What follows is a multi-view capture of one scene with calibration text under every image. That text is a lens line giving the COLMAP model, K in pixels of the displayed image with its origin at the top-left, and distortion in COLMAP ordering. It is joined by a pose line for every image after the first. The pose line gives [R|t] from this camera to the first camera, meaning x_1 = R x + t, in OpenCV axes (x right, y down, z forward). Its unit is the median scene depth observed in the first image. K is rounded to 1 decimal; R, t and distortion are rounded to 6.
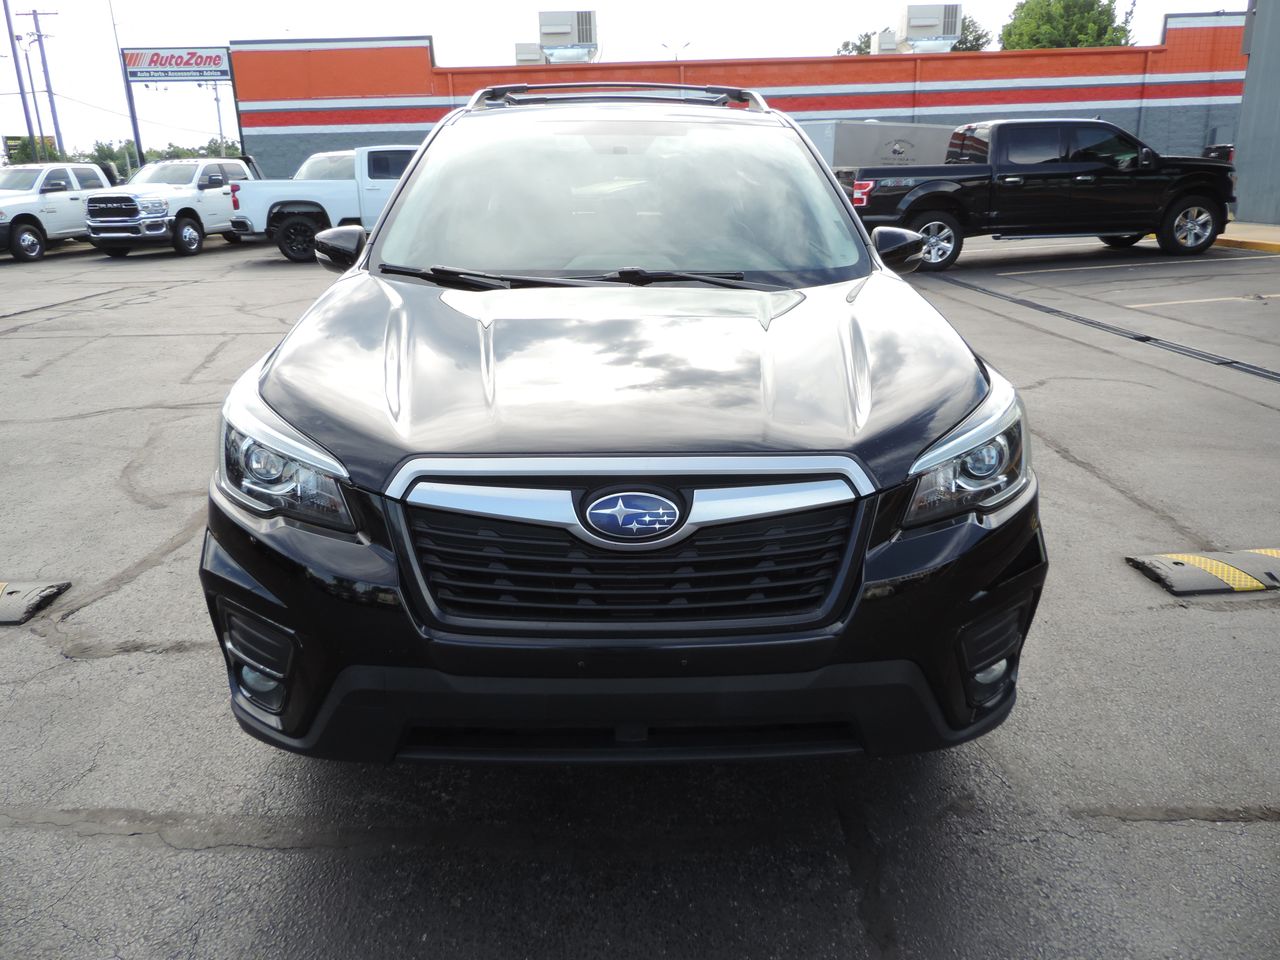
lens RADIAL K [[914.4, 0, 623.7], [0, 914.4, 483.3], [0, 0, 1]] dist [-0.043954, -0.000504]
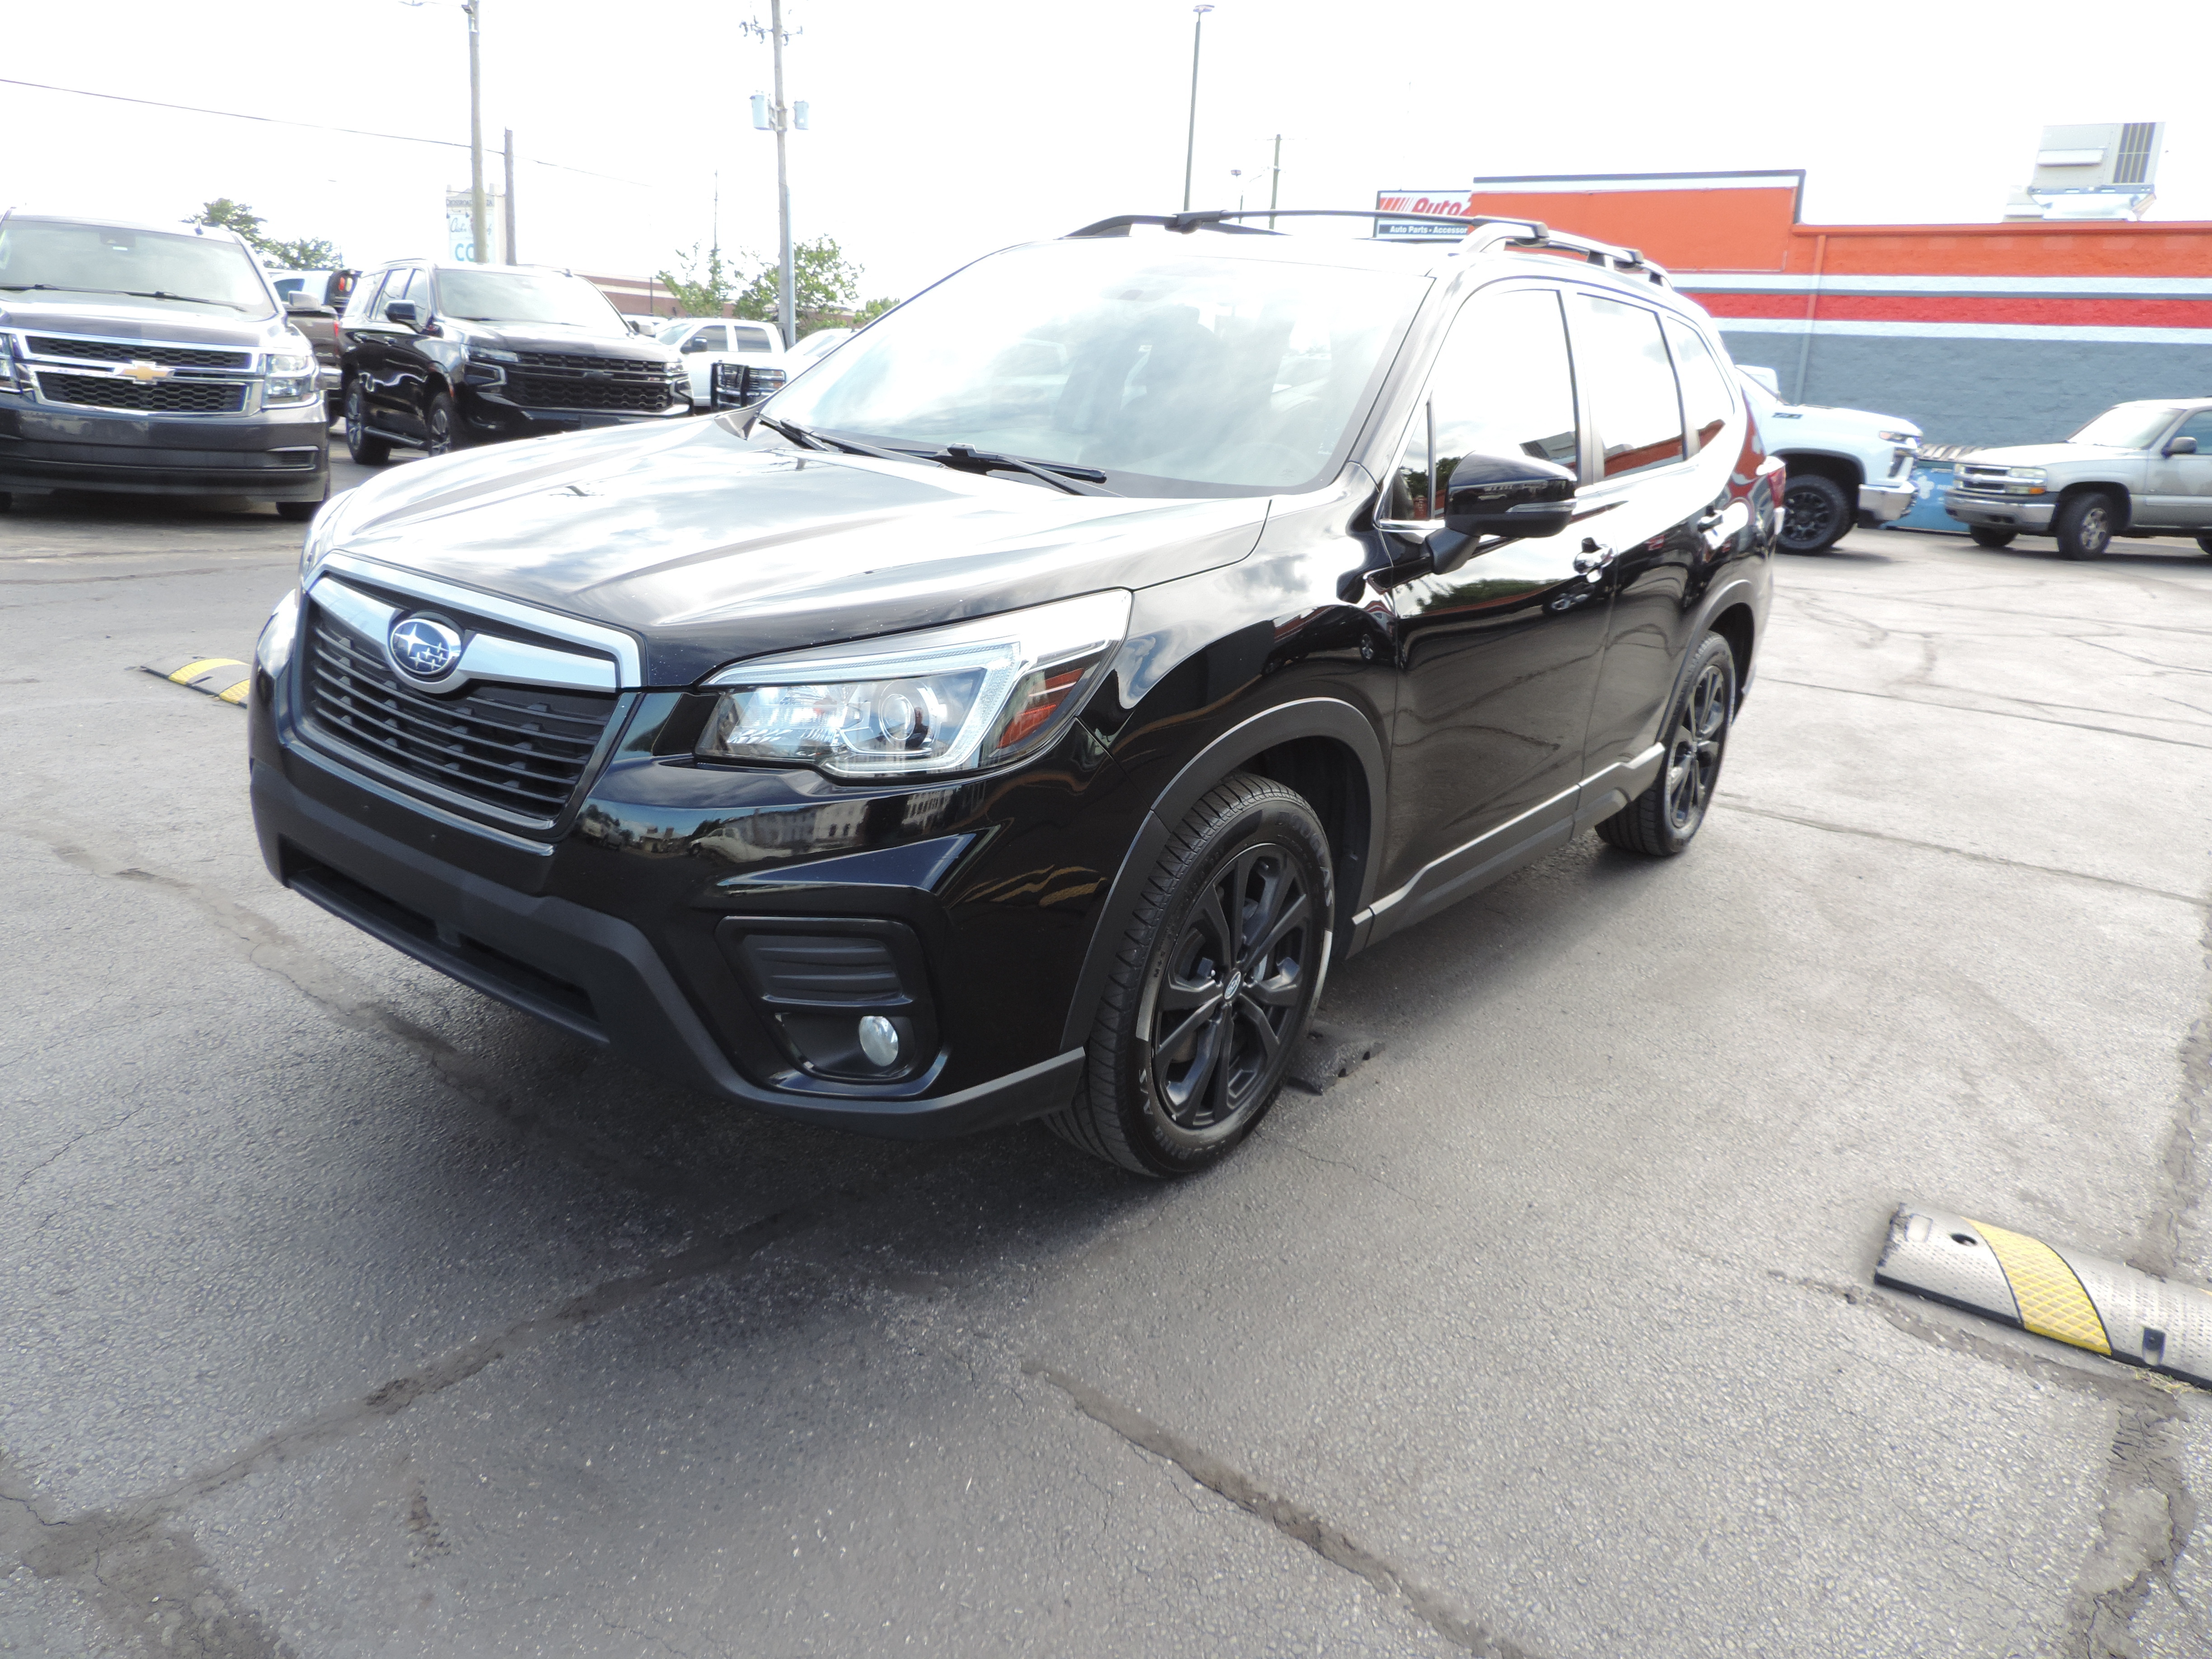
lens RADIAL K [[1580.2, 0, 1077.8], [0, 1580.2, 835.2], [0, 0, 1]] dist [-0.043954, -0.000504]
pose [[0.751391, 0.233110, -0.617309, 0.142647], [-0.272257, 0.961700, 0.031768, -0.001300], [0.601072, 0.144197, 0.786079, 0.021850]]
